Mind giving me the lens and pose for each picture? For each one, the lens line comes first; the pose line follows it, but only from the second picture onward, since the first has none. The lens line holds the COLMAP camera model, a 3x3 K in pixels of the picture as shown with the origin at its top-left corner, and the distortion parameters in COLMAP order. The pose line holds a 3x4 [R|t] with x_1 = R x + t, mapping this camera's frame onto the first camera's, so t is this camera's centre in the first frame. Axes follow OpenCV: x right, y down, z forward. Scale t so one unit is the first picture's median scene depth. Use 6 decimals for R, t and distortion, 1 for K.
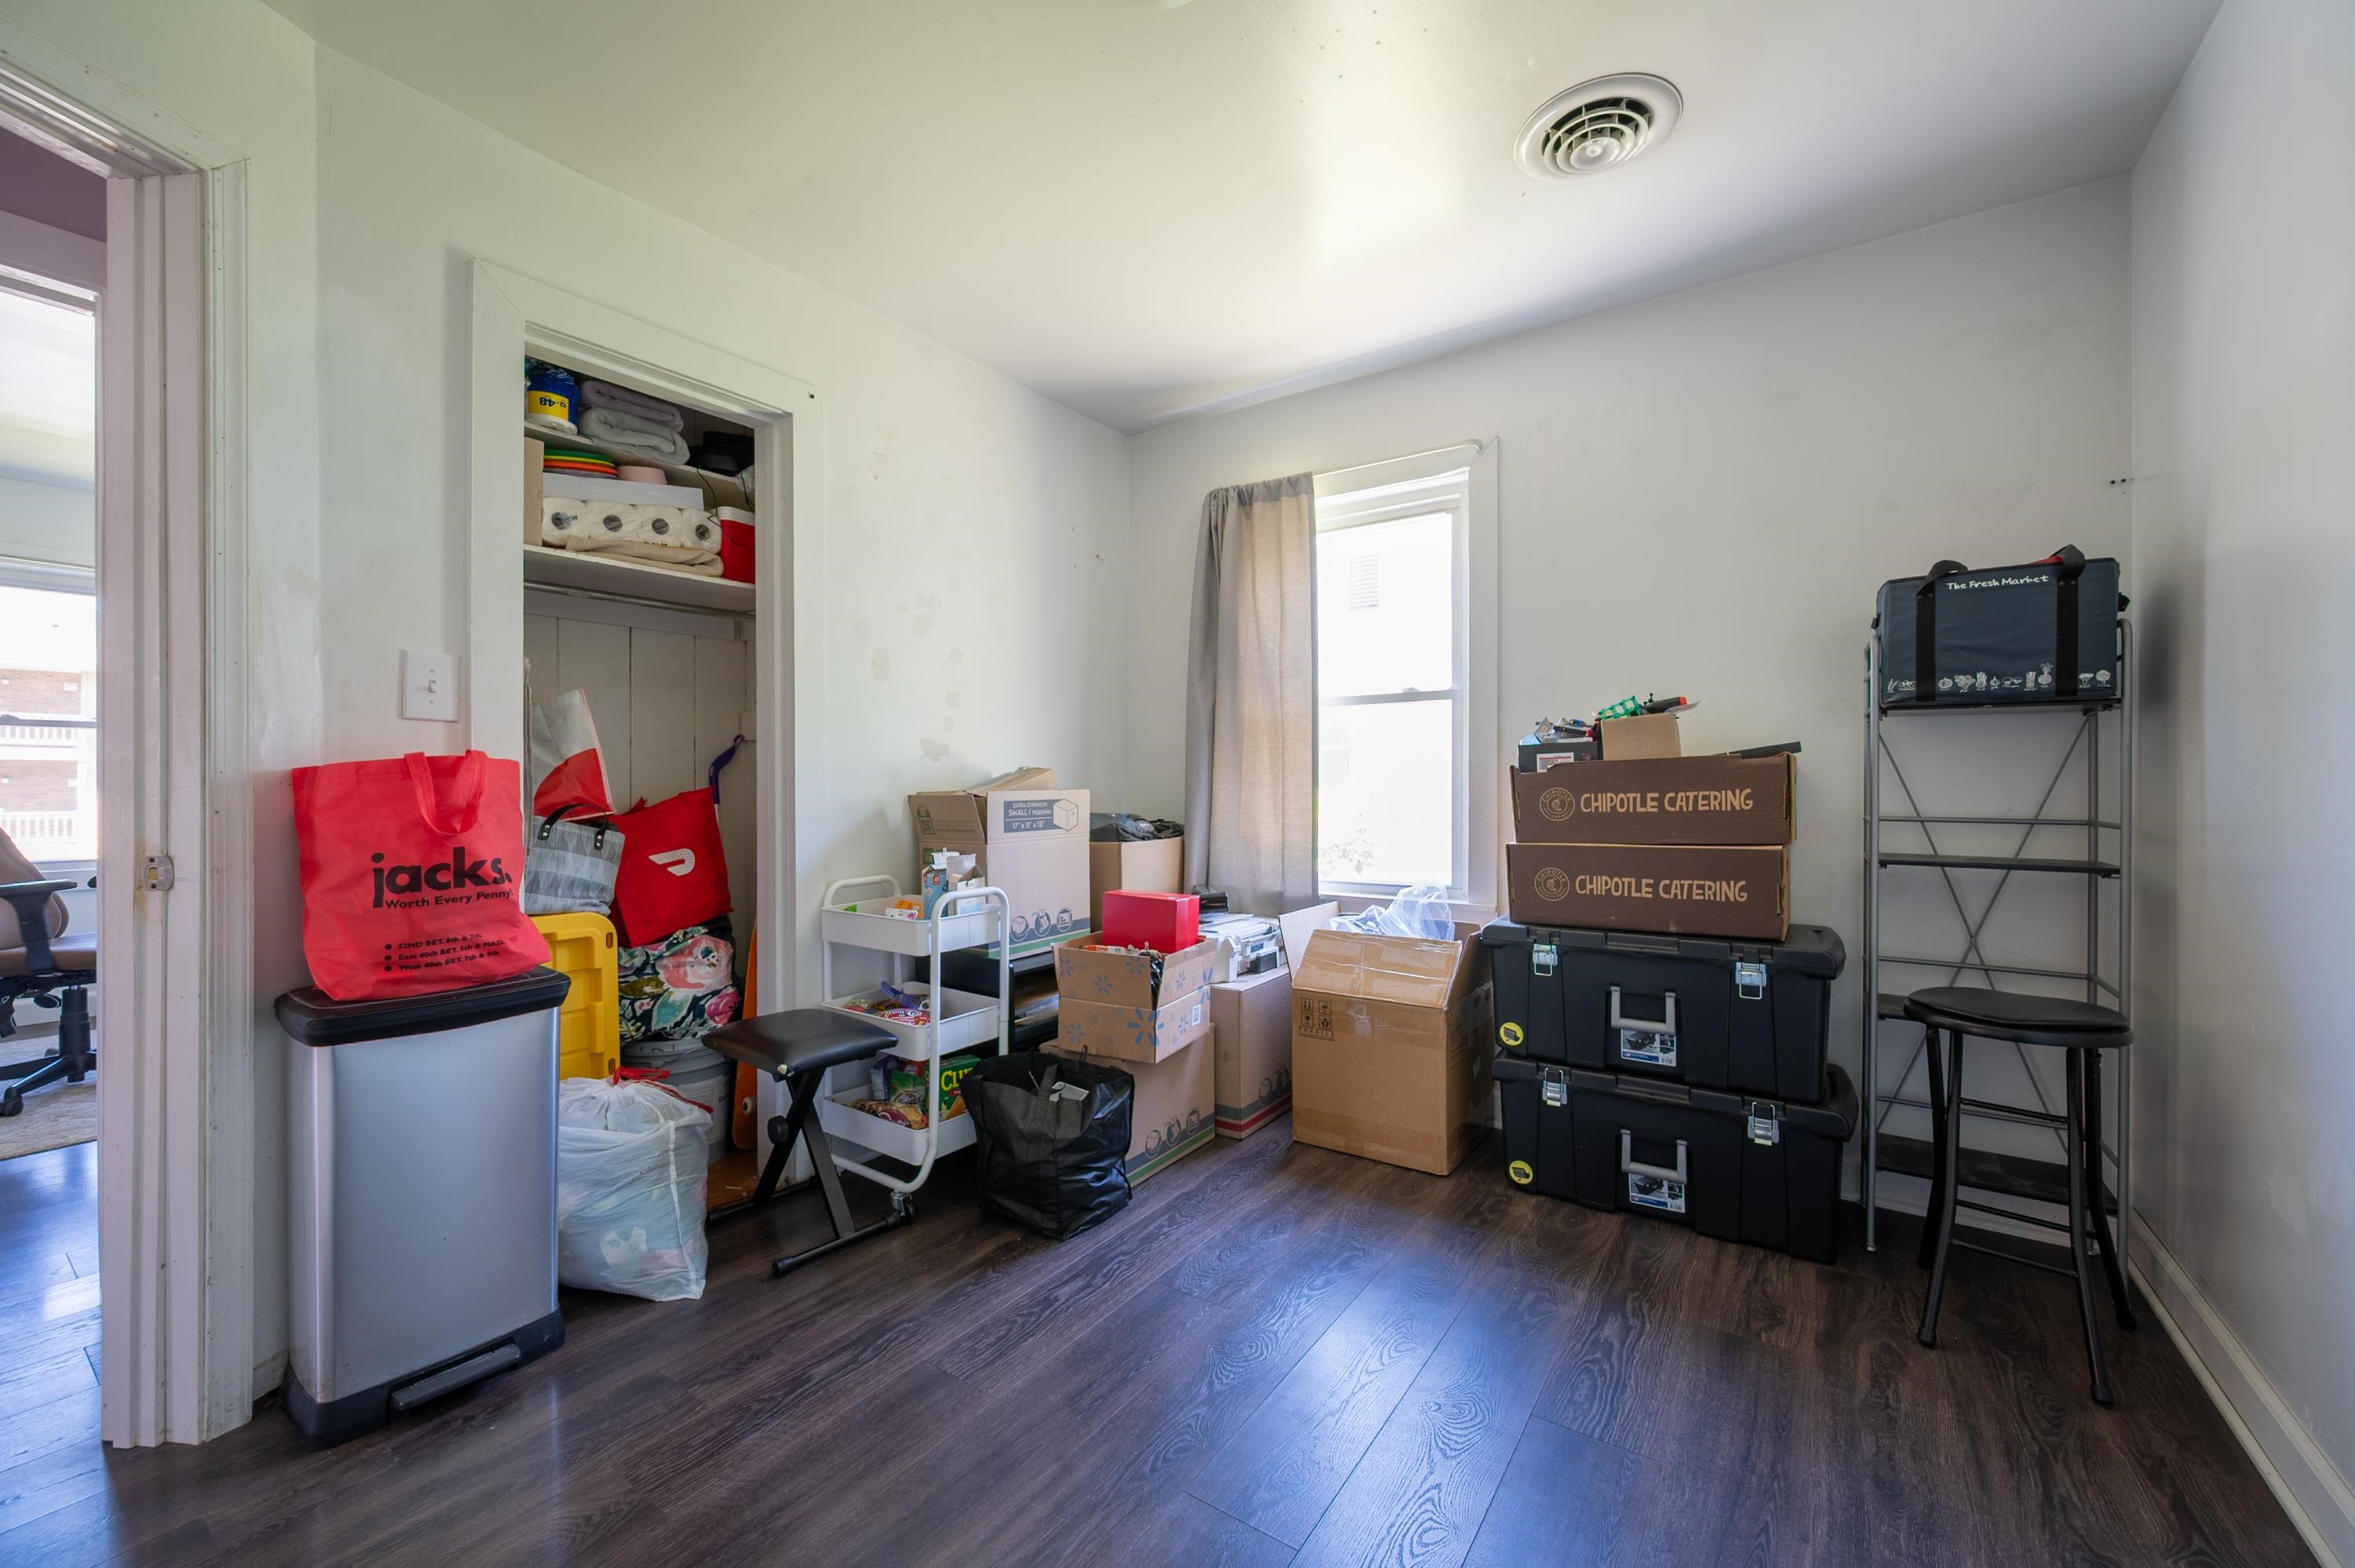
lens RADIAL K [[924.4, 0, 1178.6], [0, 924.4, 782.3], [0, 0, 1]] dist [-0.001647, 0.000080]
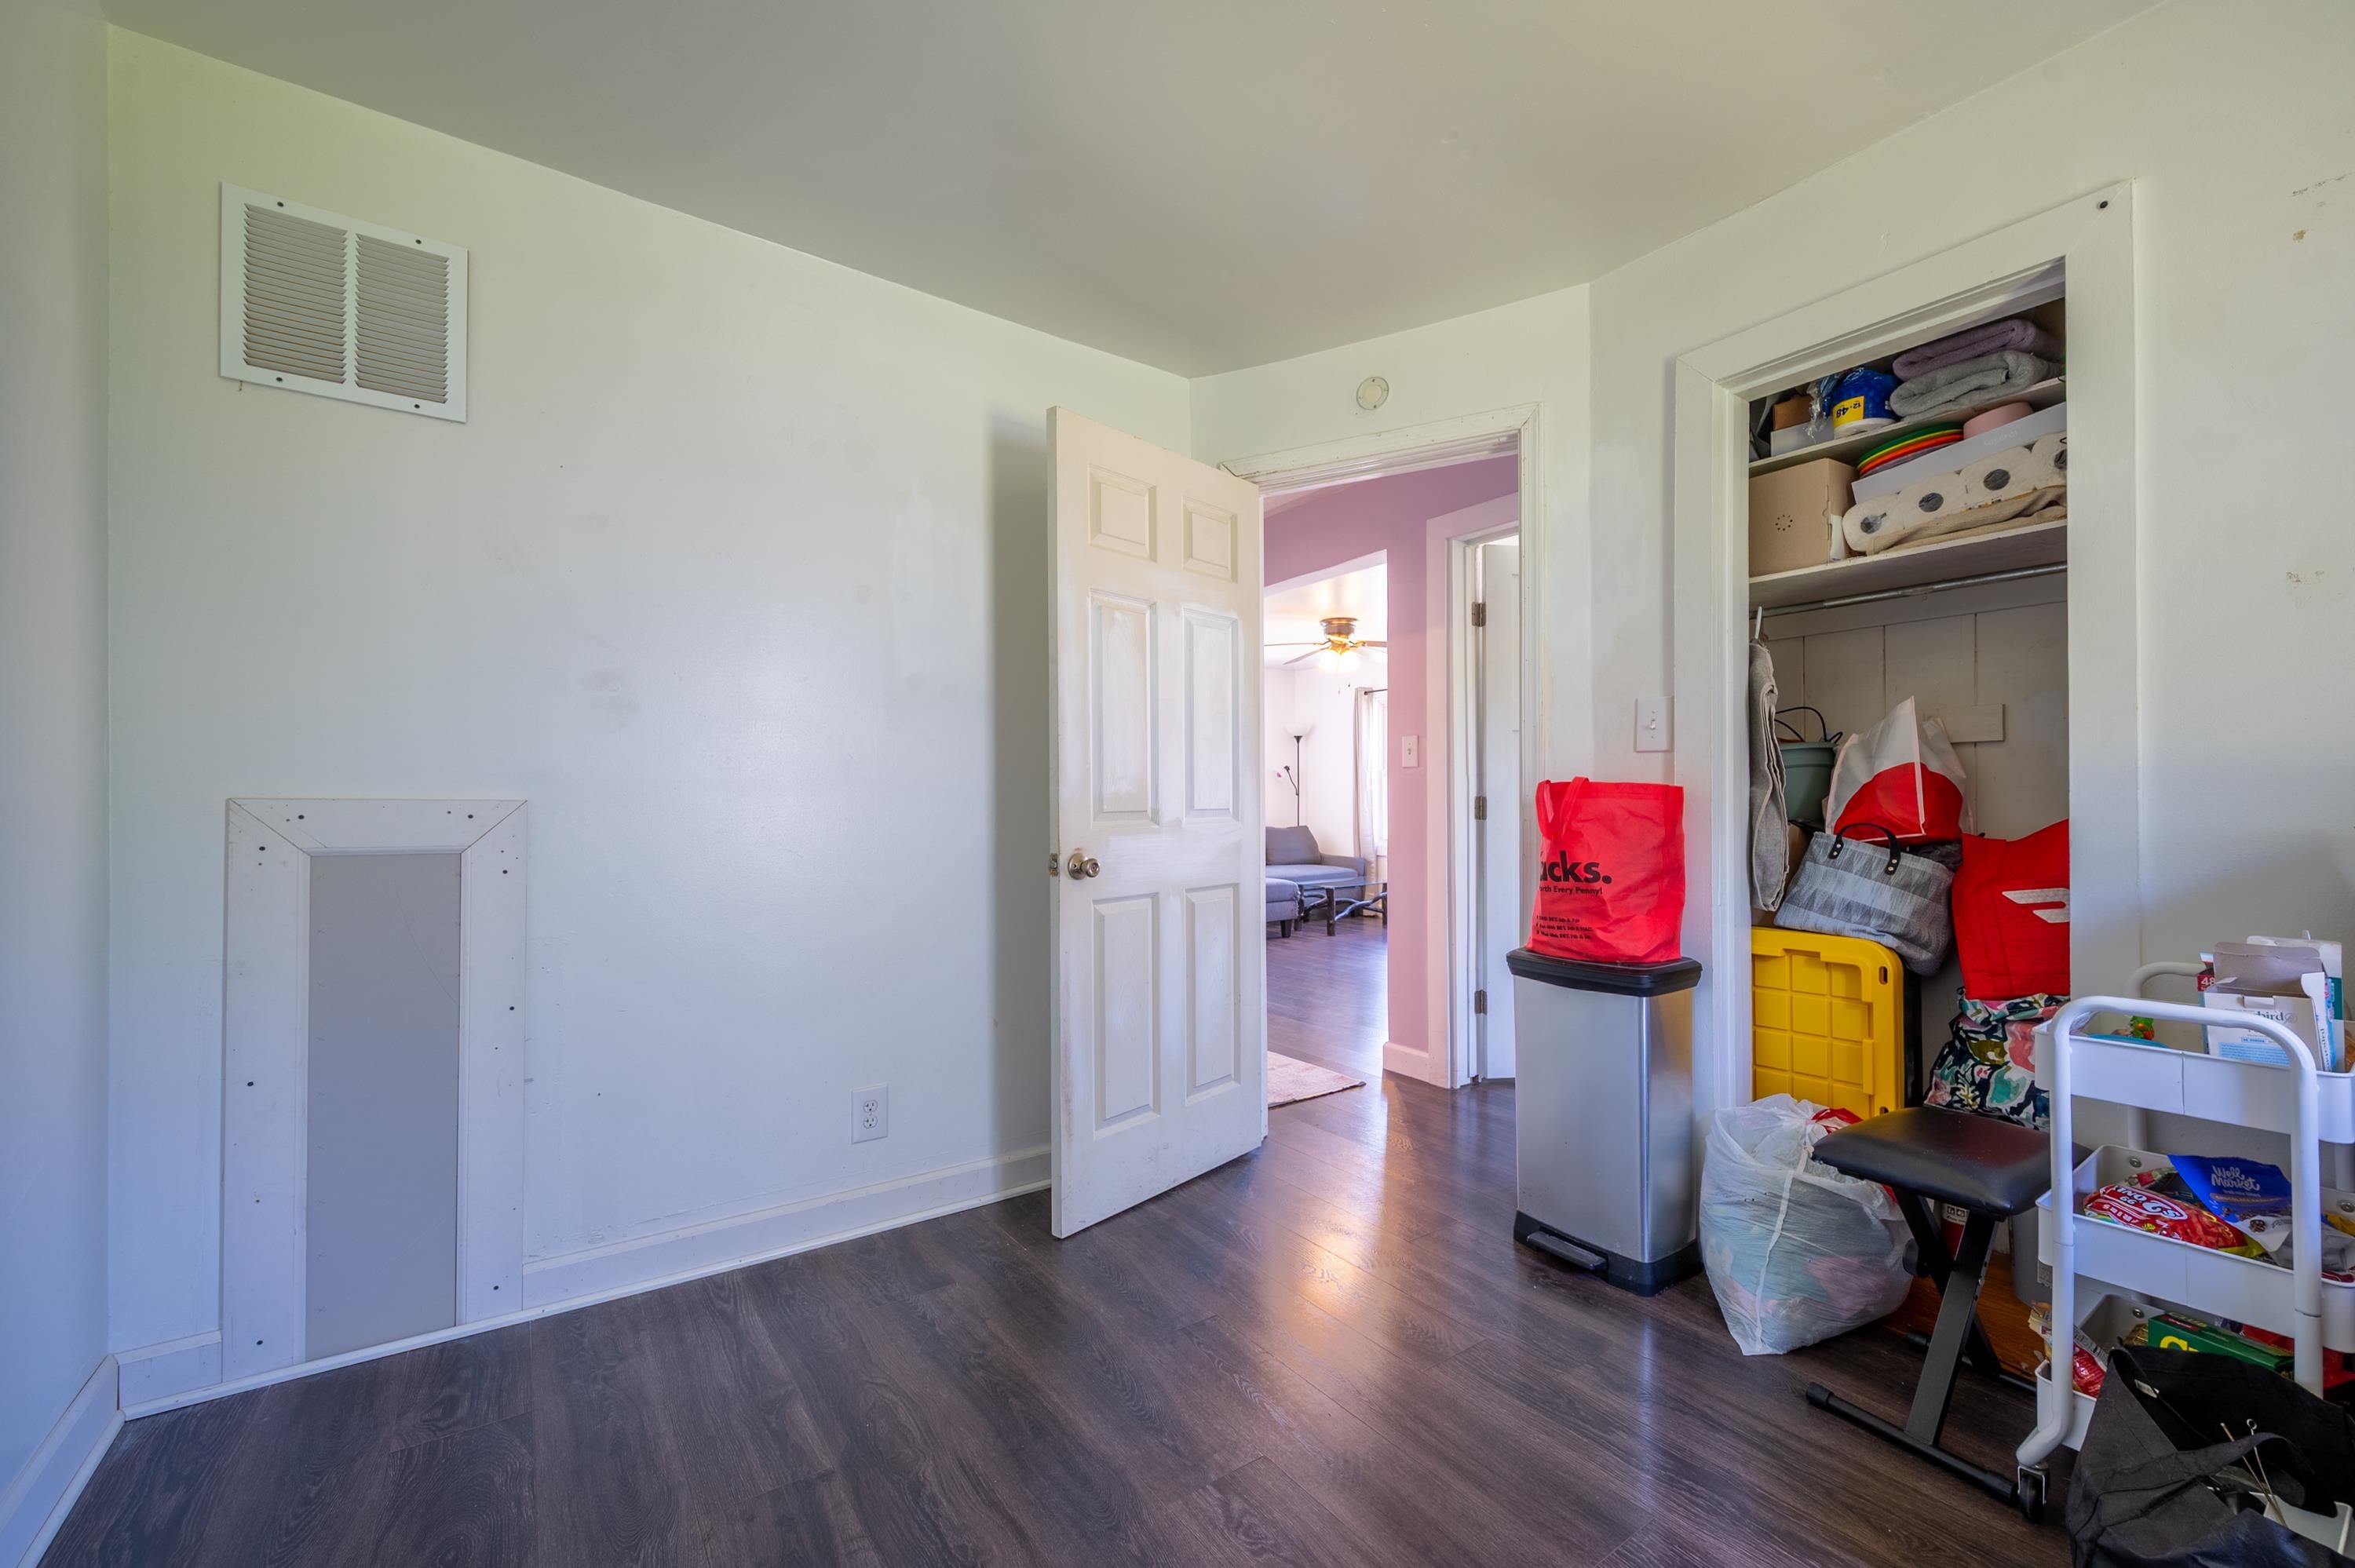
lens RADIAL K [[924.4, 0, 1191.0], [0, 924.4, 797.4], [0, 0, 1]] dist [-0.001647, 0.000080]
pose [[-0.326556, 0.000744, -0.945177, 0.466729], [0.004672, 0.999989, -0.000827, -0.005491], [0.945166, -0.004686, -0.326556, 0.666669]]
